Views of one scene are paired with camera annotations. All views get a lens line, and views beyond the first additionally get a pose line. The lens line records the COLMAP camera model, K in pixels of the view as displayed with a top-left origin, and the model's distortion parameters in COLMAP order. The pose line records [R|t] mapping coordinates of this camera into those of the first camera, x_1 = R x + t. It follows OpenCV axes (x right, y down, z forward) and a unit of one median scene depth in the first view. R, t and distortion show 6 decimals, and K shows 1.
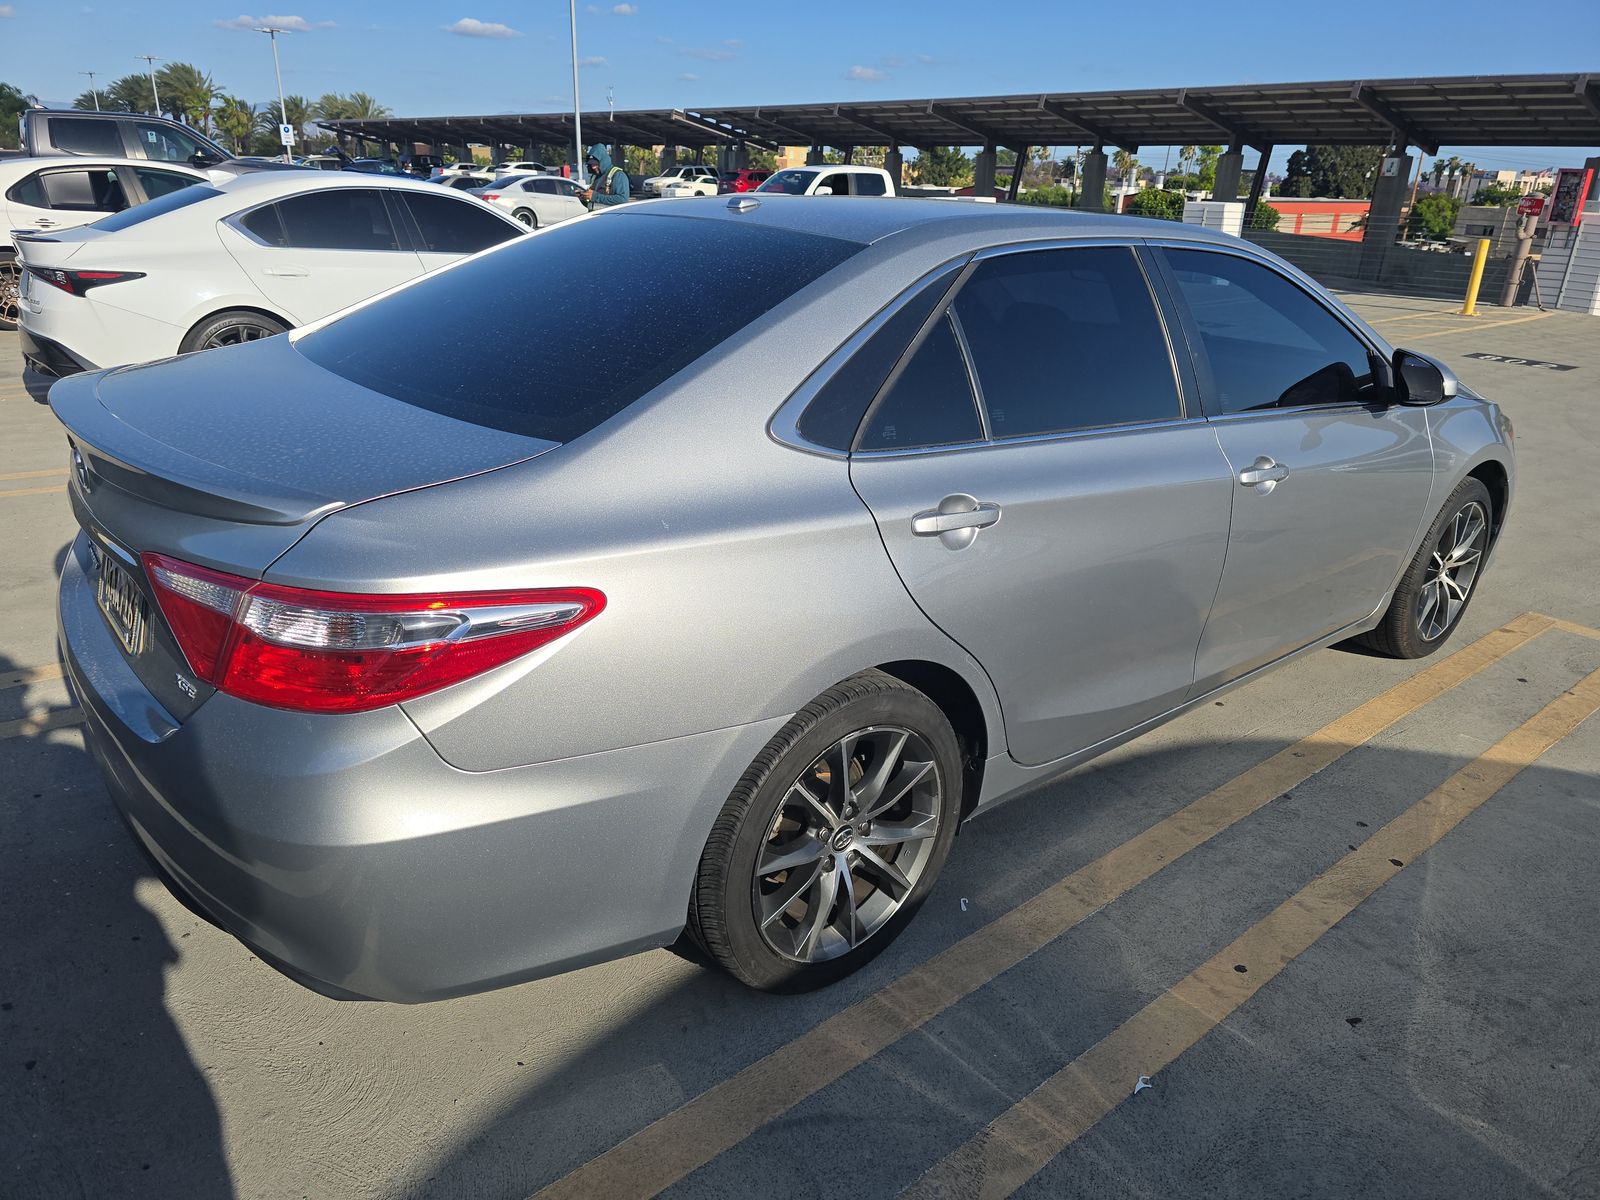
lens RADIAL K [[1089.4, 0, 795.9], [0, 1089.4, 599.1], [0, 0, 1]] dist [0.018482, -0.017577]
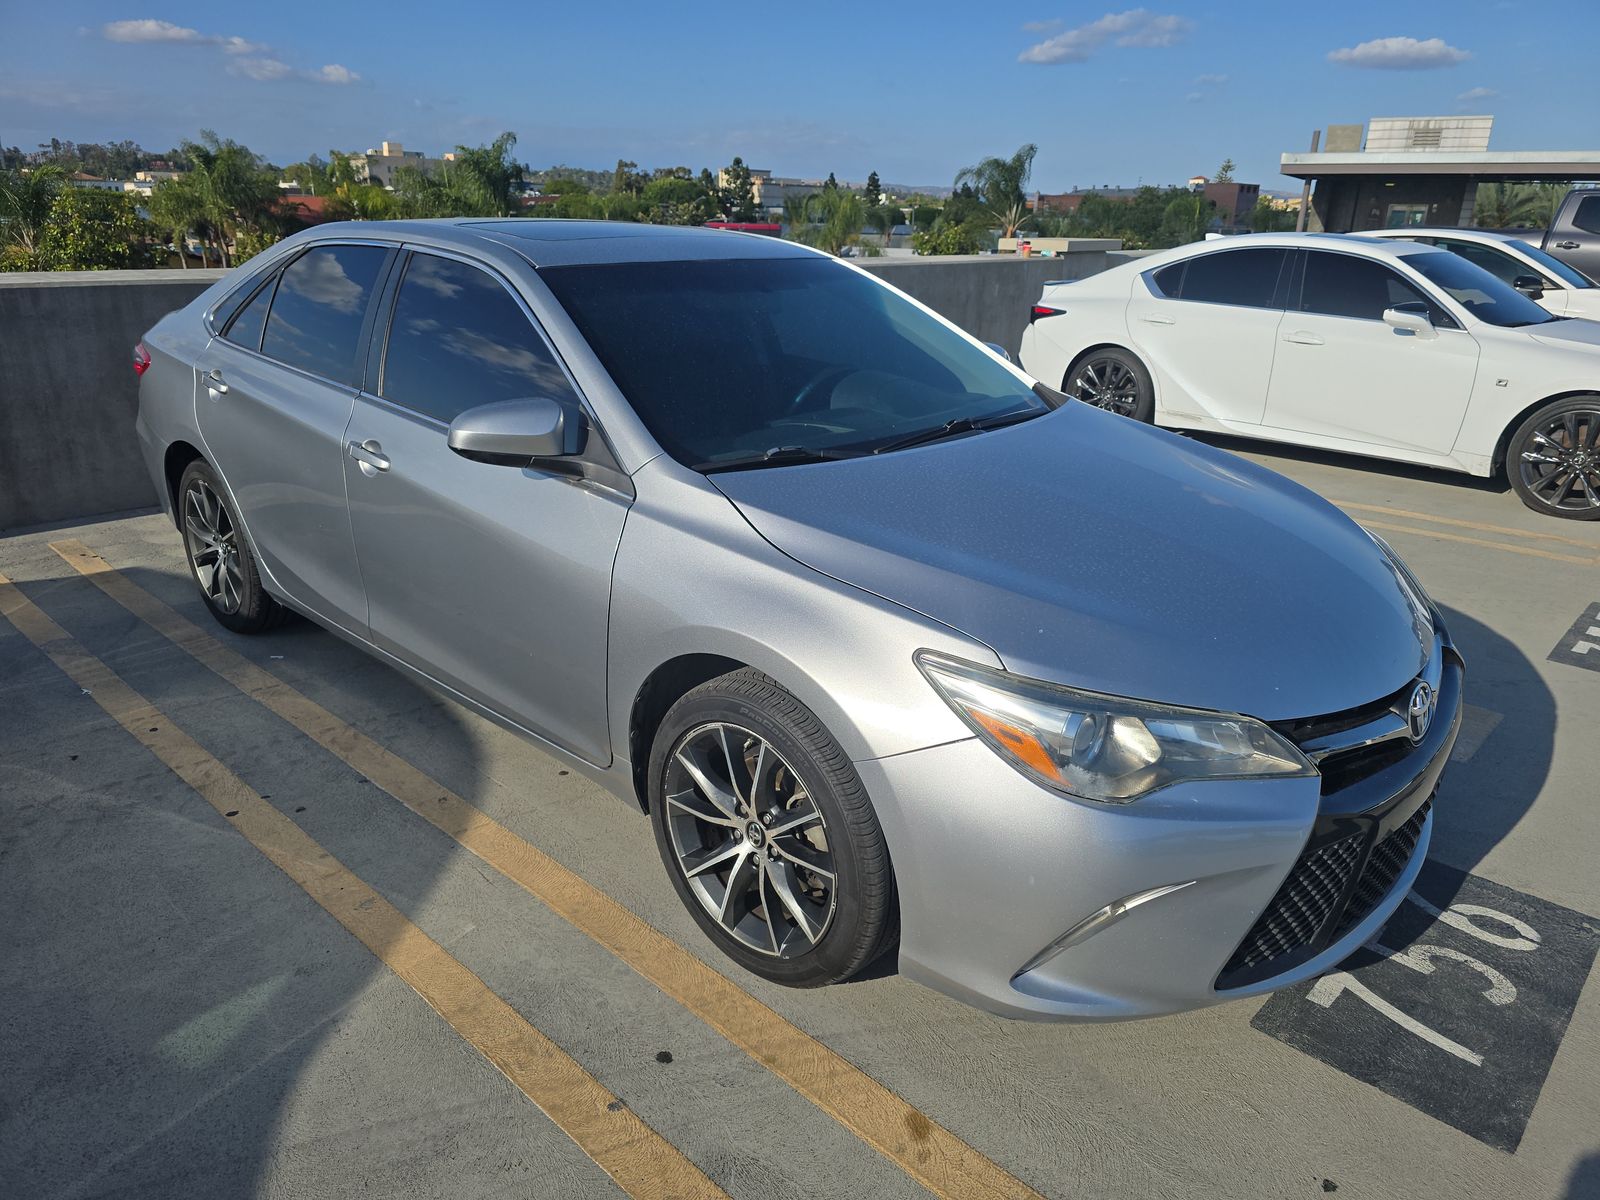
lens RADIAL K [[1089.4, 0, 795.4], [0, 1089.4, 606.8], [0, 0, 1]] dist [0.018482, -0.017577]
pose [[0.127512, 0.307456, -0.942980, 1.344776], [-0.371074, 0.896484, 0.242118, -0.346647], [0.919807, 0.319042, 0.228401, 1.029440]]
